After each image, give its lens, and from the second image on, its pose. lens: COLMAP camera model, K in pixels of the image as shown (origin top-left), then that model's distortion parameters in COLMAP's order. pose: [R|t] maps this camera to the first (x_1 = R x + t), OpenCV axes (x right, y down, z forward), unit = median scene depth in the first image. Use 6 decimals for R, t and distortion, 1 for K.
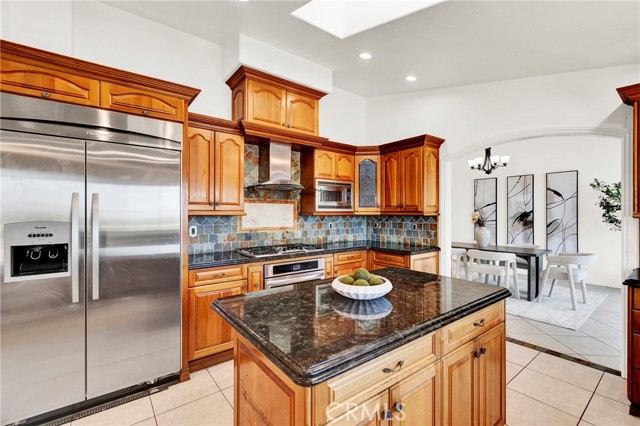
lens RADIAL K [[282.7, 0, 318.0], [0, 282.7, 214.7], [0, 0, 1]] dist [0.010774, 0.000178]
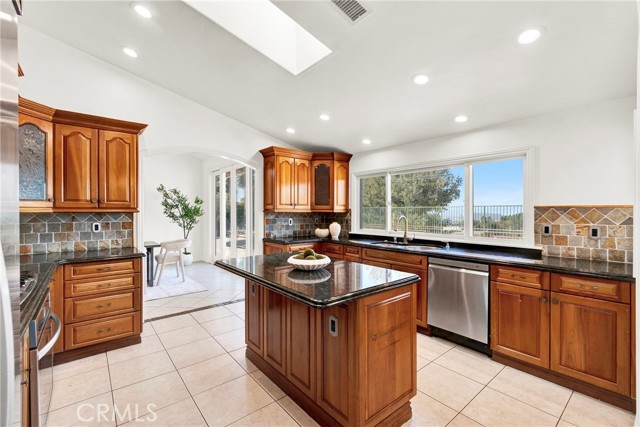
lens RADIAL K [[282.7, 0, 322.6], [0, 282.7, 211.2], [0, 0, 1]] dist [0.010774, 0.000178]
pose [[-0.039187, -0.002969, 0.999227, -0.481905], [0.003184, 0.999990, 0.003096, -0.002395], [-0.999227, 0.003303, -0.039177, 0.391328]]
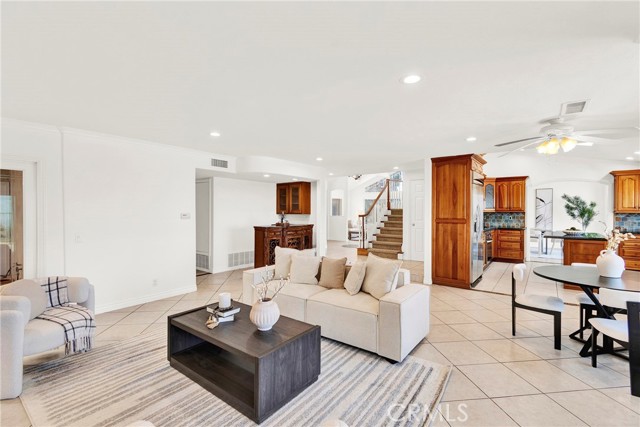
lens RADIAL K [[282.7, 0, 318.5], [0, 282.7, 212.1], [0, 0, 1]] dist [0.010774, 0.000178]
pose [[0.970263, -0.000418, 0.242052, -1.479638], [-0.000140, 0.999997, 0.002290, -0.003713], [-0.242052, -0.002256, 0.970261, -0.643004]]
